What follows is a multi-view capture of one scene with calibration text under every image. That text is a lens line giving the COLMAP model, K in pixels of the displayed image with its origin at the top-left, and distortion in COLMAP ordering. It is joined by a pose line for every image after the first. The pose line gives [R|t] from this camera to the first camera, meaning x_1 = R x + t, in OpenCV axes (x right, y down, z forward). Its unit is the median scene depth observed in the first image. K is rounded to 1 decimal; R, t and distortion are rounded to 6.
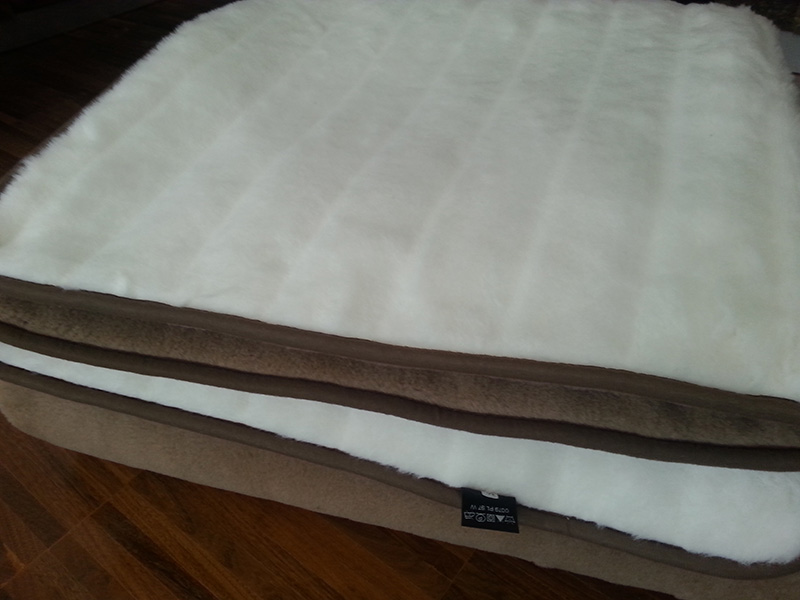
lens RADIAL K [[671.5, 0, 397.5], [0, 671.5, 294.3], [0, 0, 1]] dist [0.046946, -0.088235]
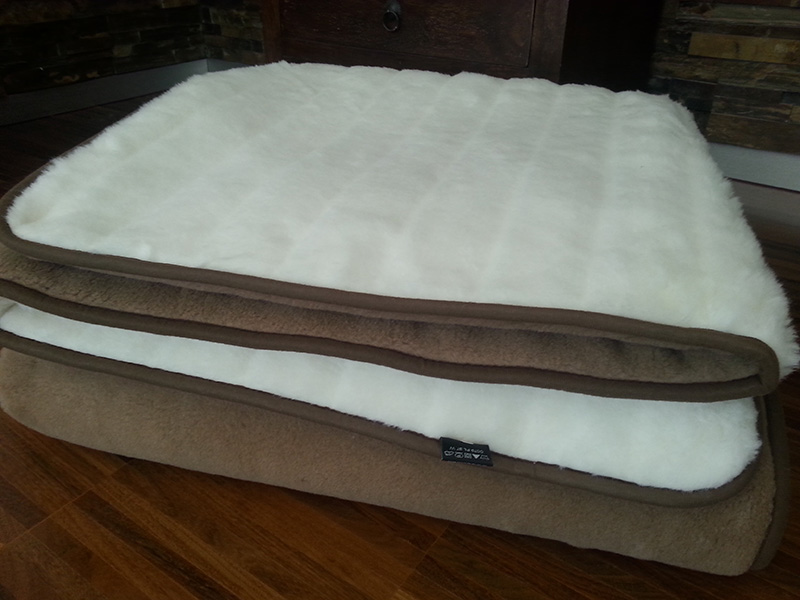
lens RADIAL K [[671.5, 0, 400.9], [0, 671.5, 291.9], [0, 0, 1]] dist [0.046946, -0.088235]
pose [[0.996029, 0.035828, 0.081505, -0.070320], [-0.020152, 0.982422, -0.185585, 0.254996], [-0.086722, 0.183205, 0.979242, -0.135349]]
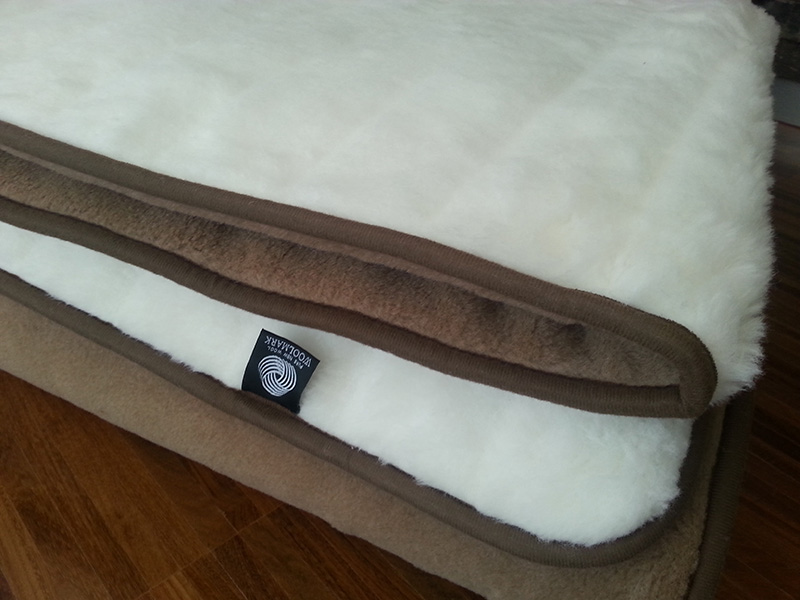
lens RADIAL K [[671.5, 0, 402.7], [0, 671.5, 300.6], [0, 0, 1]] dist [0.046946, -0.088235]
pose [[0.978942, 0.197201, -0.052764, 0.307887], [-0.200874, 0.976591, -0.076934, 0.203007], [0.036358, 0.085913, 0.995639, 0.197751]]
